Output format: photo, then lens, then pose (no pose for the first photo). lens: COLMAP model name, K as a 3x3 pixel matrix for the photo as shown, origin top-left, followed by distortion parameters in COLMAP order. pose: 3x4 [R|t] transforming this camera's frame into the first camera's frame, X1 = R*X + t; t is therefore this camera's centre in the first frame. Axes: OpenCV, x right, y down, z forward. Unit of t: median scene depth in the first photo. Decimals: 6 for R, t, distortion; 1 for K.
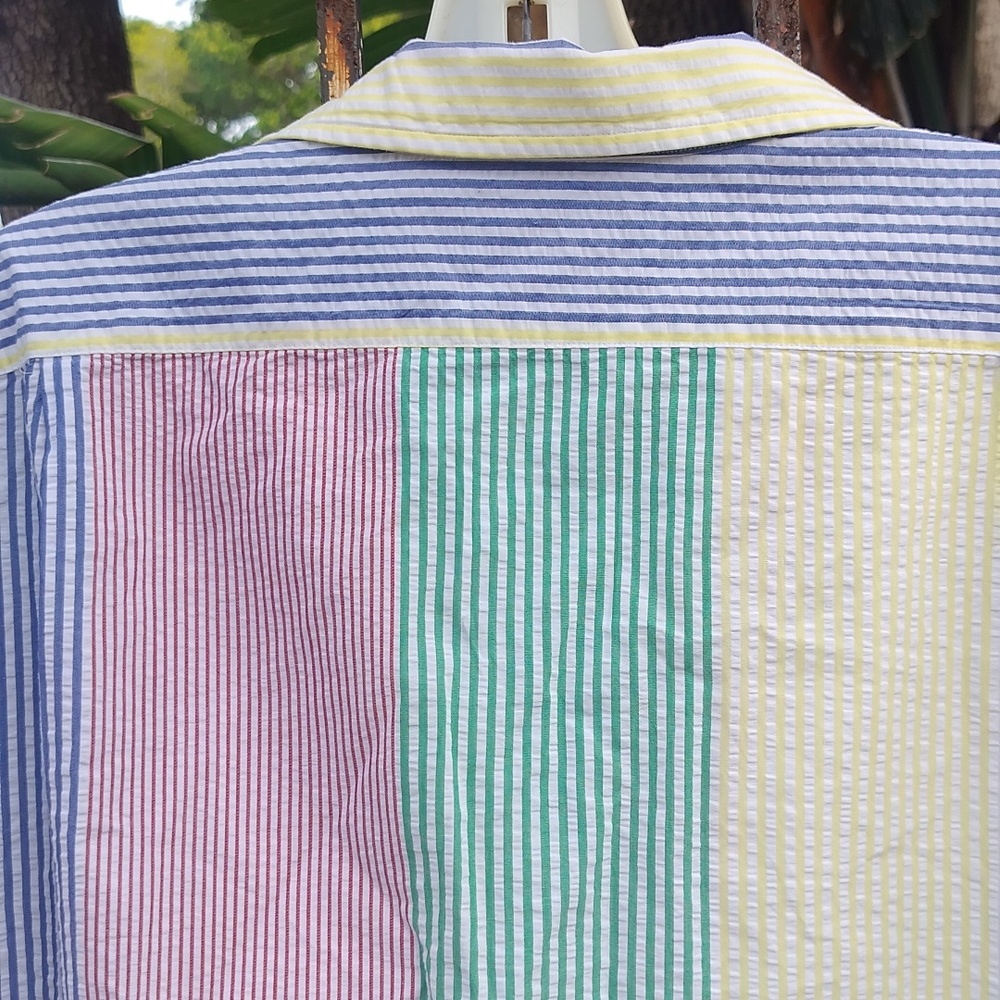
lens RADIAL K [[1595.3, 0, 495.4], [0, 1595.3, 496.3], [0, 0, 1]] dist [0.109155, 0.000000]
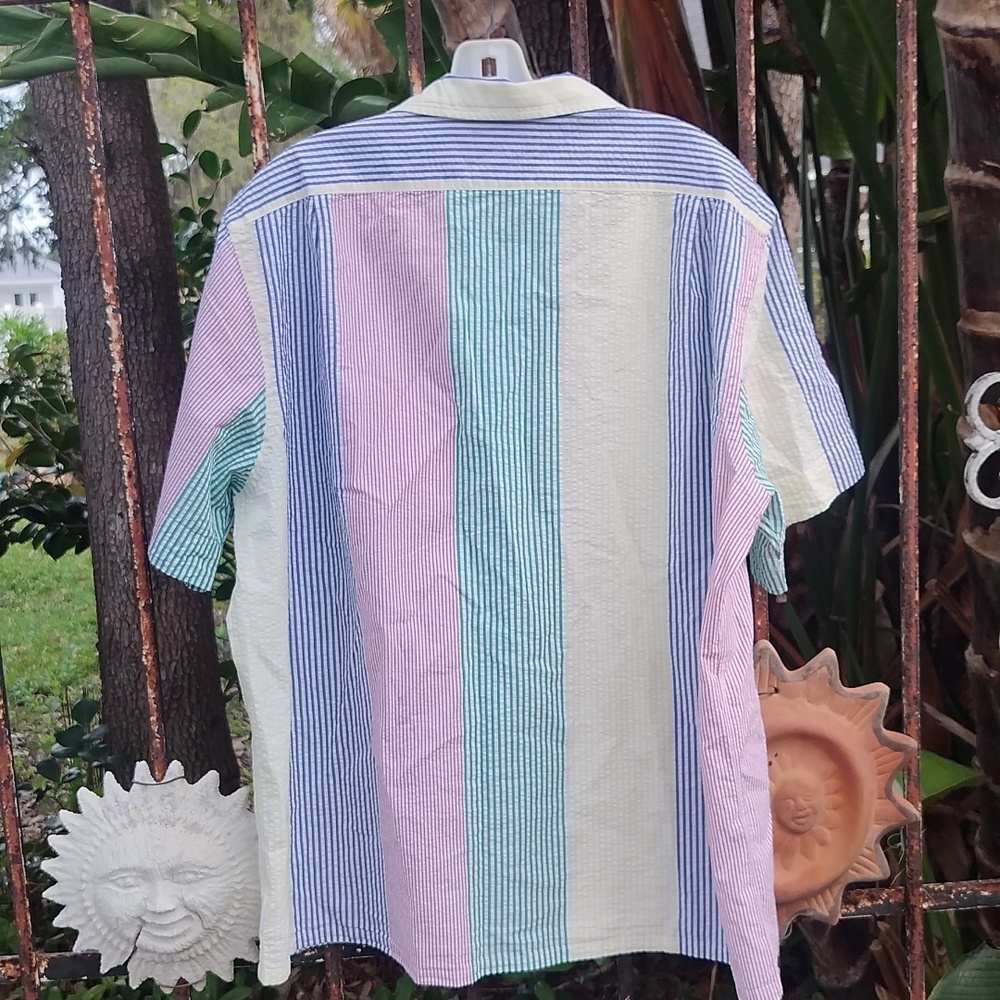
lens RADIAL K [[1595.3, 0, 495.3], [0, 1595.3, 536.4], [0, 0, 1]] dist [0.109155, 0.000000]
pose [[0.996703, -0.025573, 0.077006, -0.203988], [0.014289, 0.989523, 0.143668, 0.101303], [-0.079873, -0.142094, 0.986625, -1.823192]]
